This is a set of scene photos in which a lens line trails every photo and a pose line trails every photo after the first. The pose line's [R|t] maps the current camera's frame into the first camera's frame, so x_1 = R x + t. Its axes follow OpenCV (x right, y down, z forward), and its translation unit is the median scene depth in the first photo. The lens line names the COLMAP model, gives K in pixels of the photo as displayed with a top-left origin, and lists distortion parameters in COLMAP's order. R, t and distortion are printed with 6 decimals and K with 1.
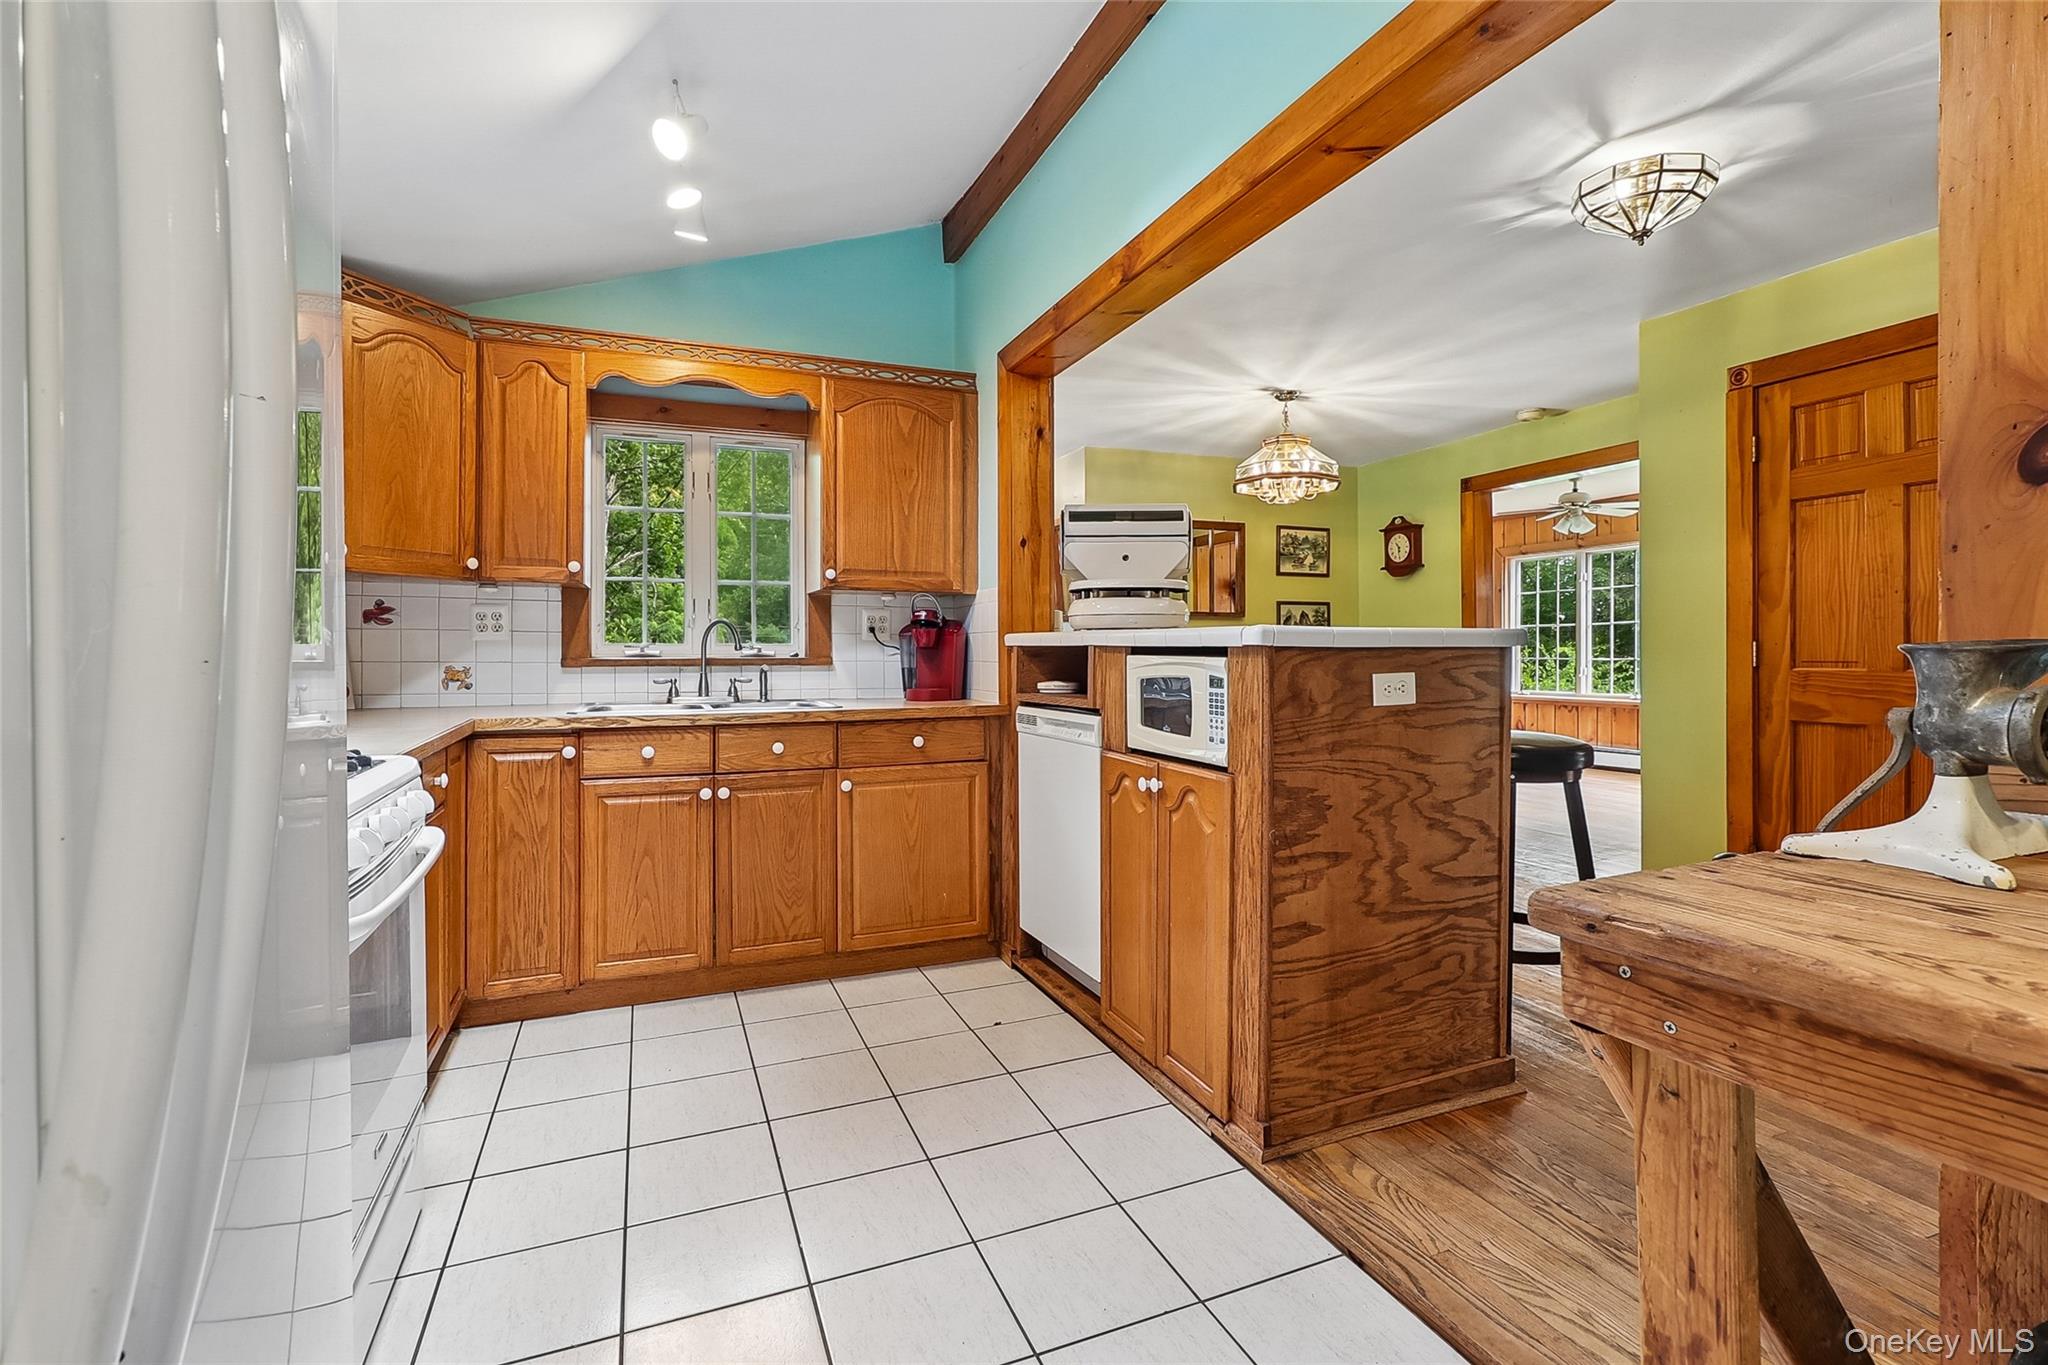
lens RADIAL K [[949.1, 0, 1025.1], [0, 949.1, 663.7], [0, 0, 1]] dist [0.006194, 0.001612]
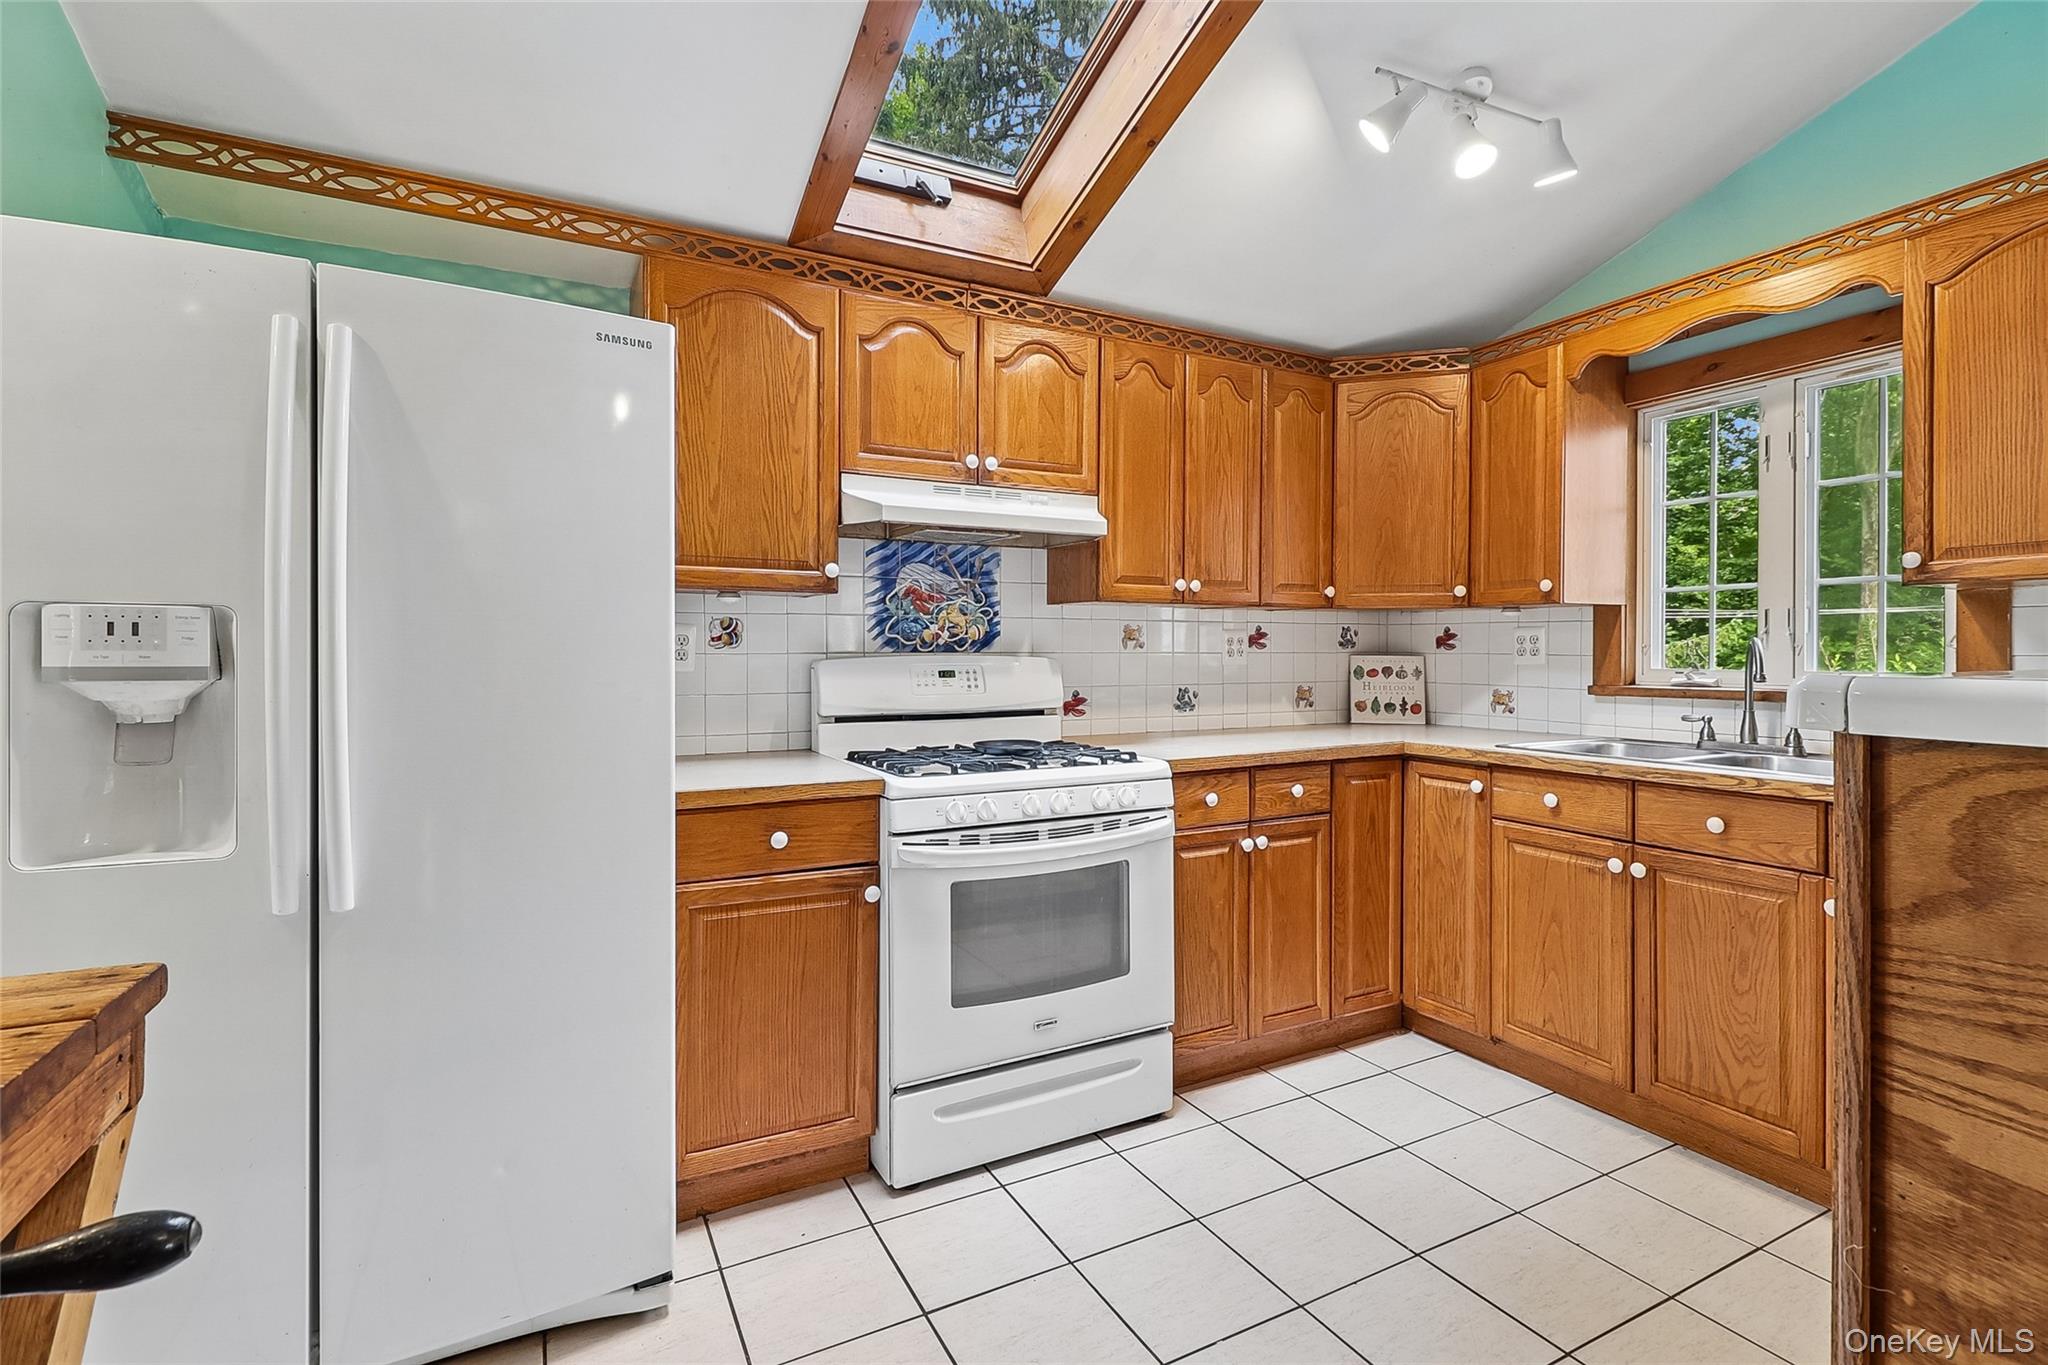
lens RADIAL K [[949.1, 0, 1026.9], [0, 949.1, 663.9], [0, 0, 1]] dist [0.006194, 0.001612]
pose [[0.105328, 0.010326, -0.994384, 0.388504], [-0.014974, 0.999849, 0.008797, -0.028656], [0.994325, 0.013964, 0.105467, 0.428274]]
